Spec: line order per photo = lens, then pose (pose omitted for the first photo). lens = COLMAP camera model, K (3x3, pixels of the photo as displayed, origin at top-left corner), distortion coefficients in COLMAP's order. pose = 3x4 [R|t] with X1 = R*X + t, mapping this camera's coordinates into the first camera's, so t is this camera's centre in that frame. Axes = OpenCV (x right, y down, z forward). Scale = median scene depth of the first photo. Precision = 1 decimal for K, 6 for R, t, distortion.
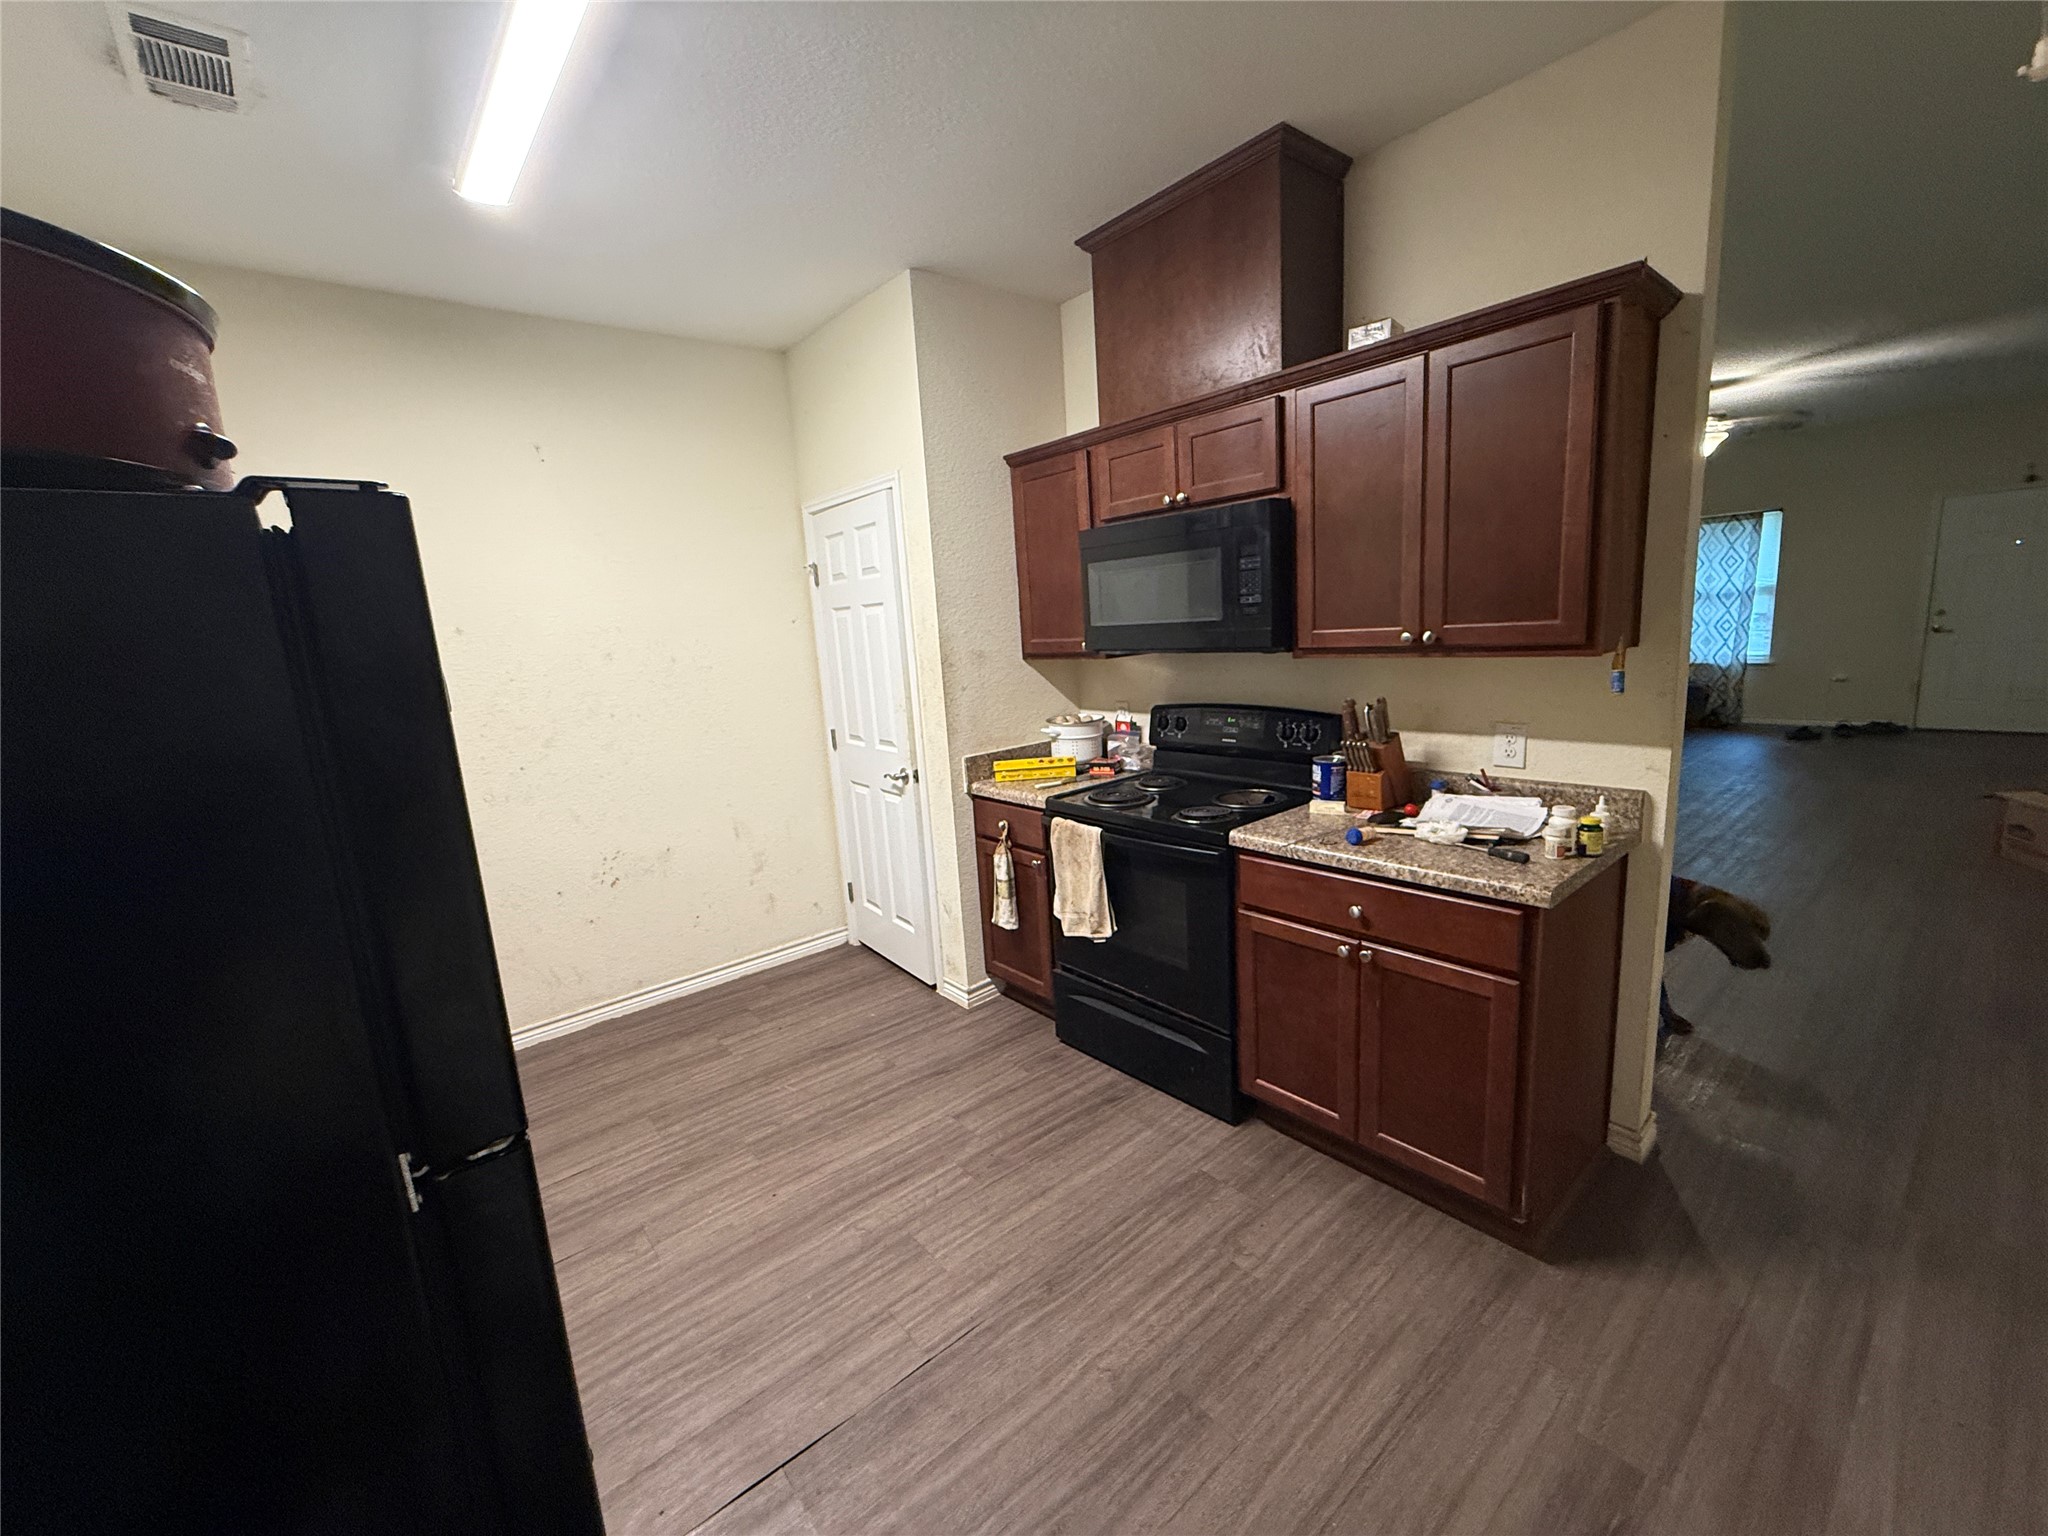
lens RADIAL K [[818.7, 0, 1014.0], [0, 818.7, 766.6], [0, 0, 1]] dist [0.000139, 0.000407]
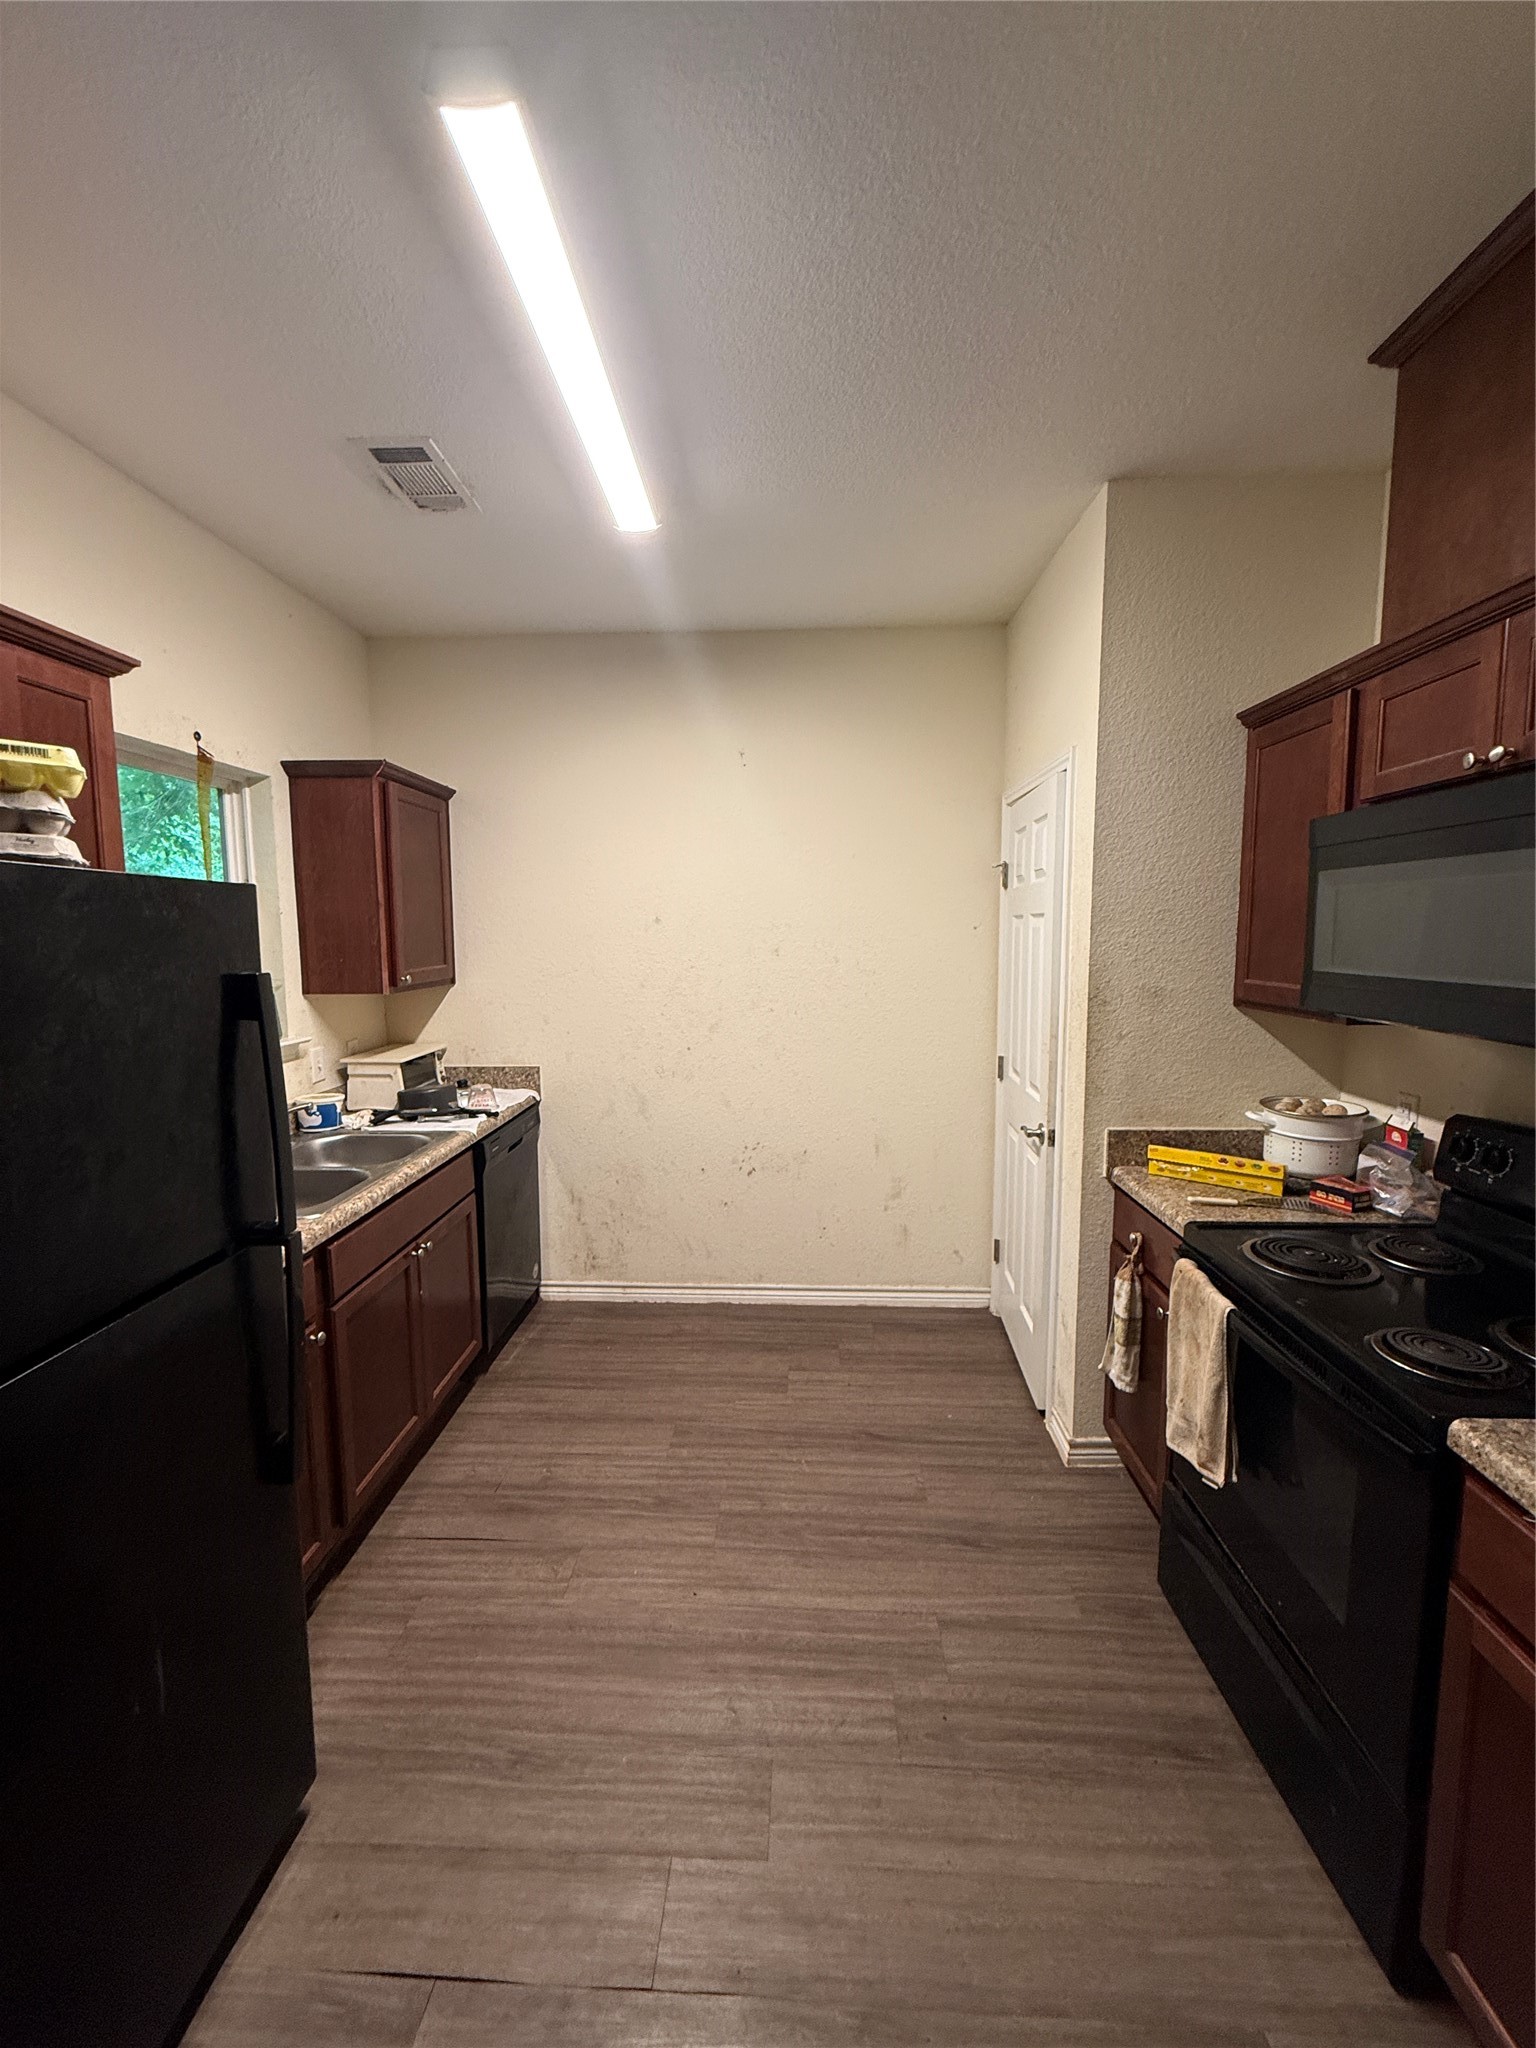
lens RADIAL K [[818.7, 0, 771.2], [0, 818.7, 1017.2], [0, 0, 1]] dist [0.000139, 0.000407]
pose [[0.748349, 0.133534, -0.649725, 0.187965], [-0.163634, 0.986418, 0.014260, -0.076158], [0.642804, 0.095645, 0.760036, 0.260818]]
